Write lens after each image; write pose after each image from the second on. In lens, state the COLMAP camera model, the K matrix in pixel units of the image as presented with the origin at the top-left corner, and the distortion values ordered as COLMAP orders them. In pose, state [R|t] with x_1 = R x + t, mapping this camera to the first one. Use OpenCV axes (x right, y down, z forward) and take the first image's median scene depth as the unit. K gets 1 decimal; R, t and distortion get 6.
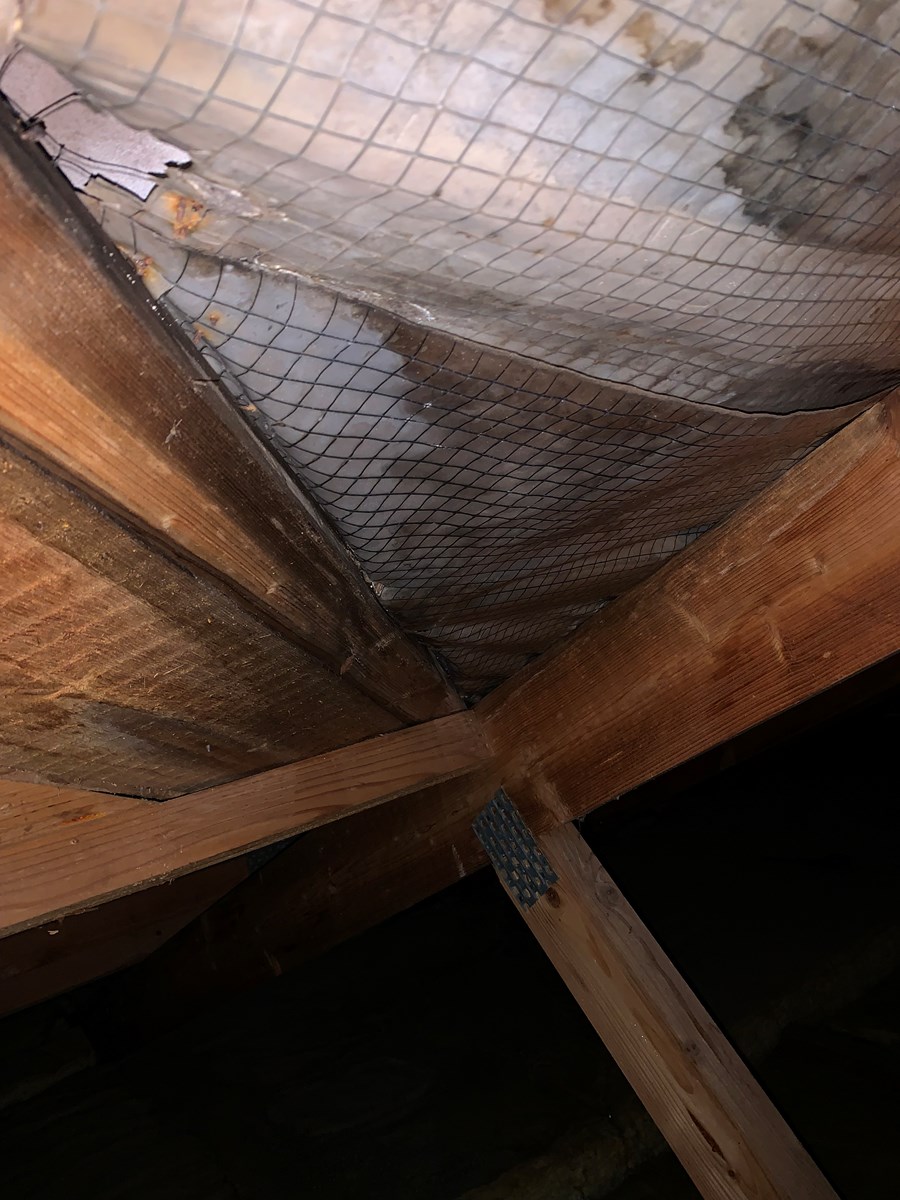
lens RADIAL K [[915.0, 0, 435.6], [0, 915.0, 587.1], [0, 0, 1]] dist [0.052991, -0.059108]
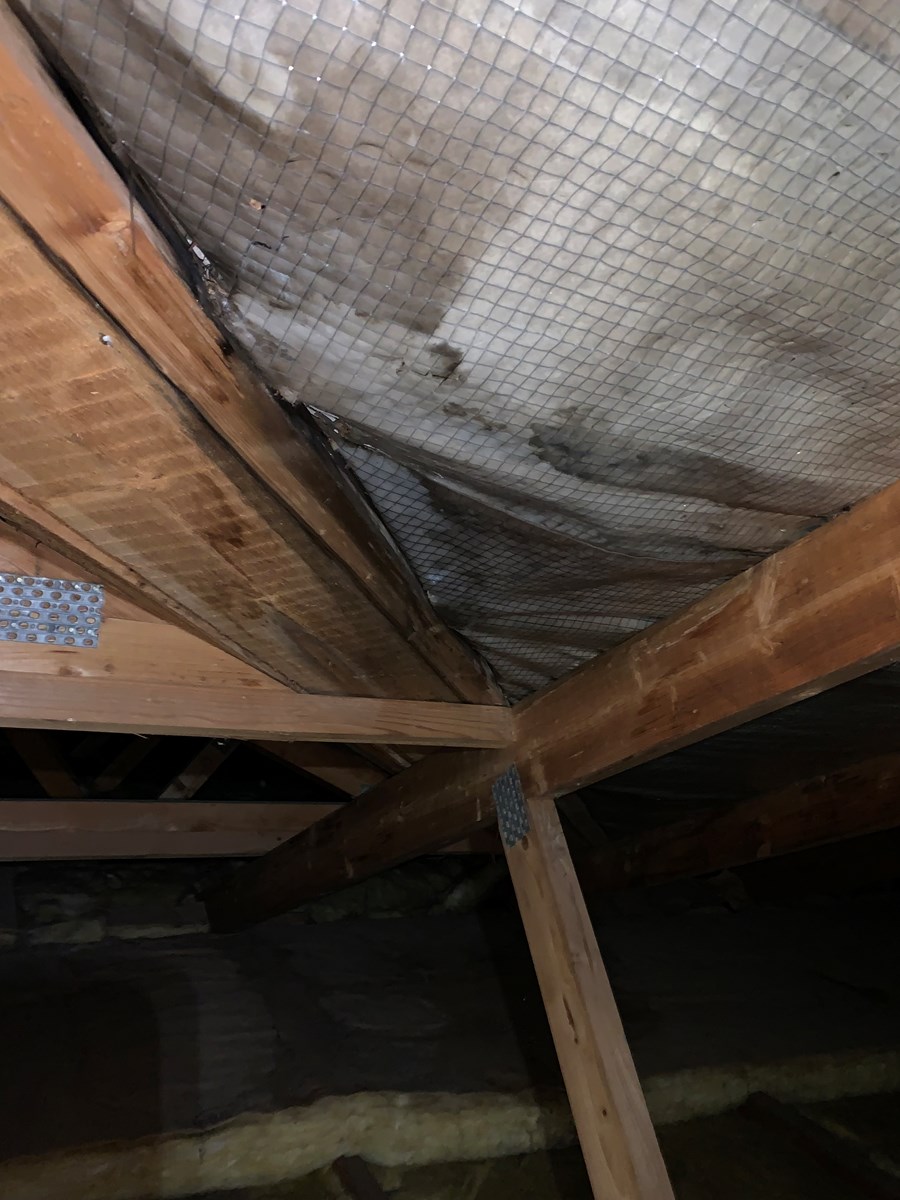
lens RADIAL K [[915.0, 0, 455.6], [0, 915.0, 599.1], [0, 0, 1]] dist [0.052991, -0.059108]
pose [[0.944810, 0.257576, -0.202458, 0.298936], [-0.266509, 0.963670, -0.017697, 0.024047], [0.190544, 0.070677, 0.979131, -0.662974]]
